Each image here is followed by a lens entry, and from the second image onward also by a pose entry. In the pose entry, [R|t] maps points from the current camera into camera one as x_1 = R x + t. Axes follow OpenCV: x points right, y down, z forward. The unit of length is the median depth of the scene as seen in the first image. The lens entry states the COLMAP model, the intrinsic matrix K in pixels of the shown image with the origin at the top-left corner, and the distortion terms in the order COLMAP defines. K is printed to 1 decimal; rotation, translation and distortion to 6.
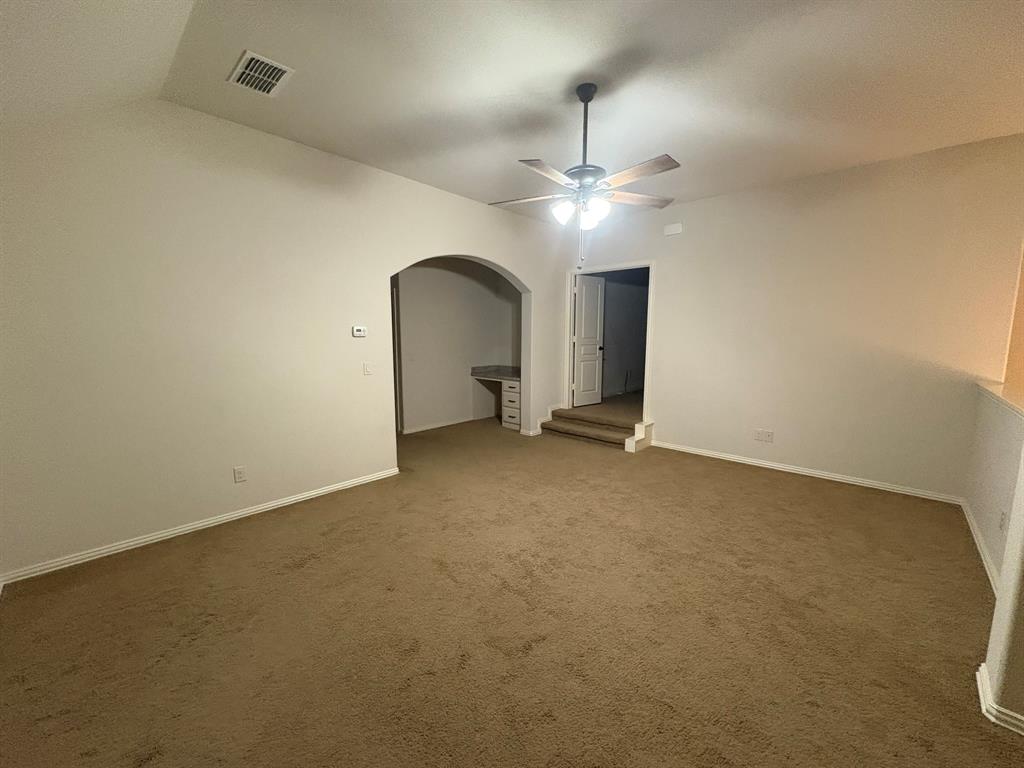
lens RADIAL K [[405.9, 0, 512.0], [0, 405.9, 384.0], [0, 0, 1]] dist [0.000516, -0.000117]
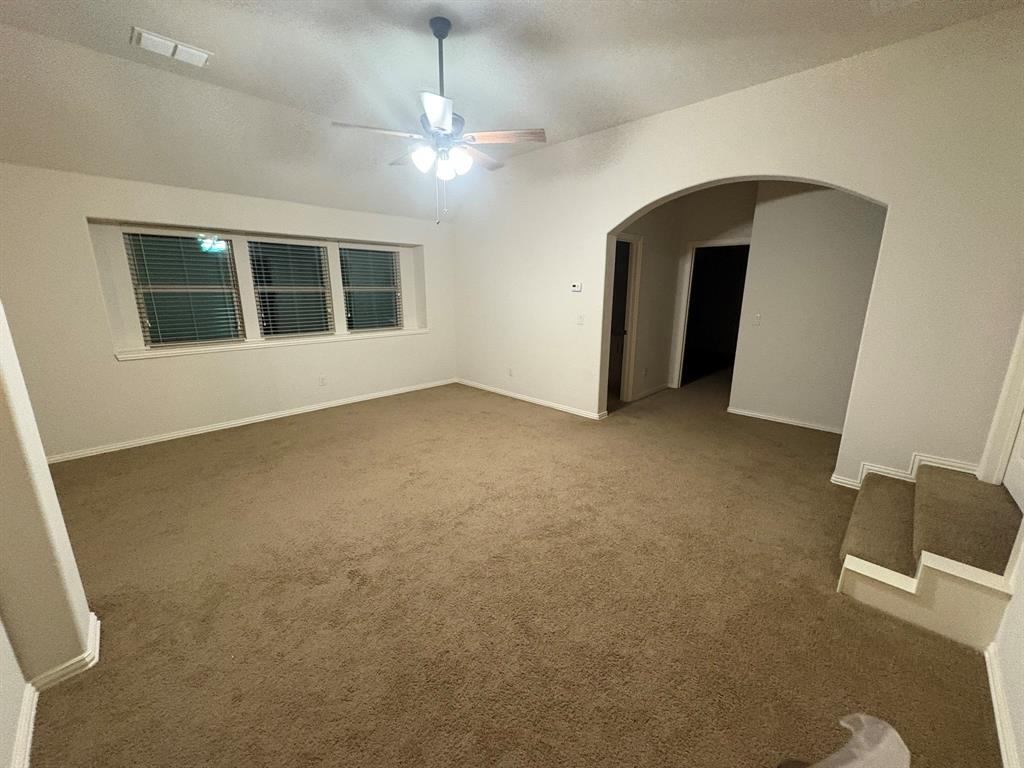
lens RADIAL K [[405.9, 0, 512.0], [0, 405.9, 384.0], [0, 0, 1]] dist [0.000516, -0.000117]
pose [[-0.029936, 0.226715, -0.973501, 0.950378], [-0.127773, 0.965079, 0.228682, -0.113434], [0.991352, 0.131233, 0.000078, 0.942598]]
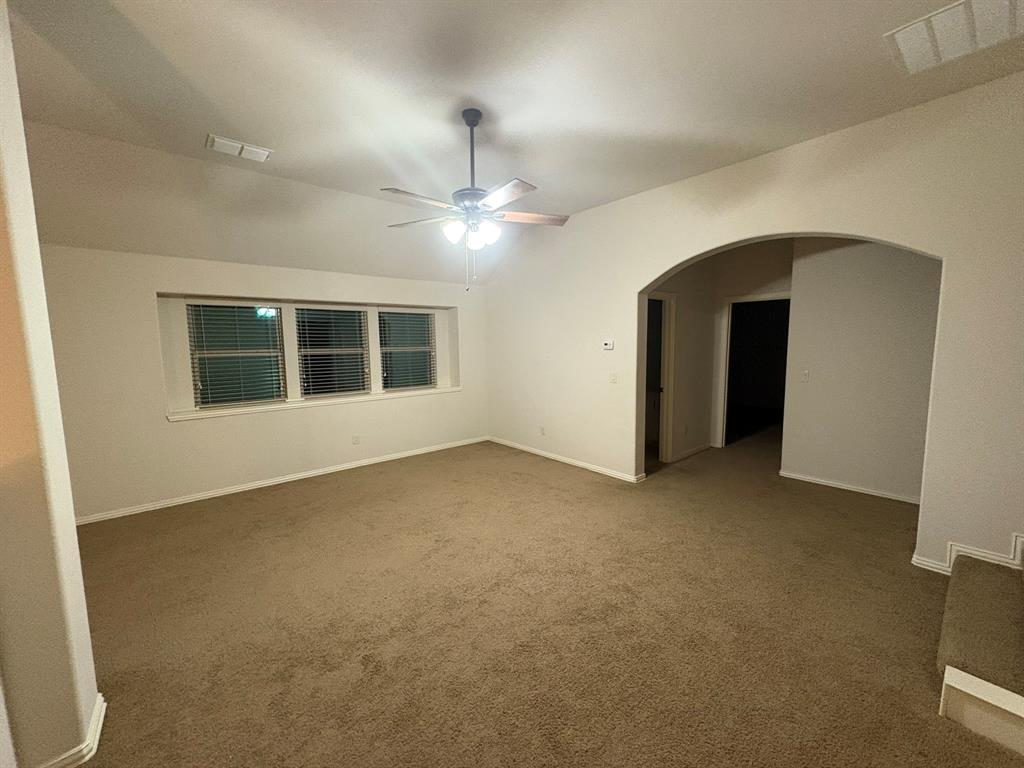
lens RADIAL K [[405.9, 0, 512.0], [0, 405.9, 384.0], [0, 0, 1]] dist [0.000516, -0.000117]
pose [[-0.115295, 0.099083, -0.988377, 0.924519], [-0.111262, 0.987463, 0.111970, -0.131356], [0.987081, 0.122878, -0.102825, 0.952831]]
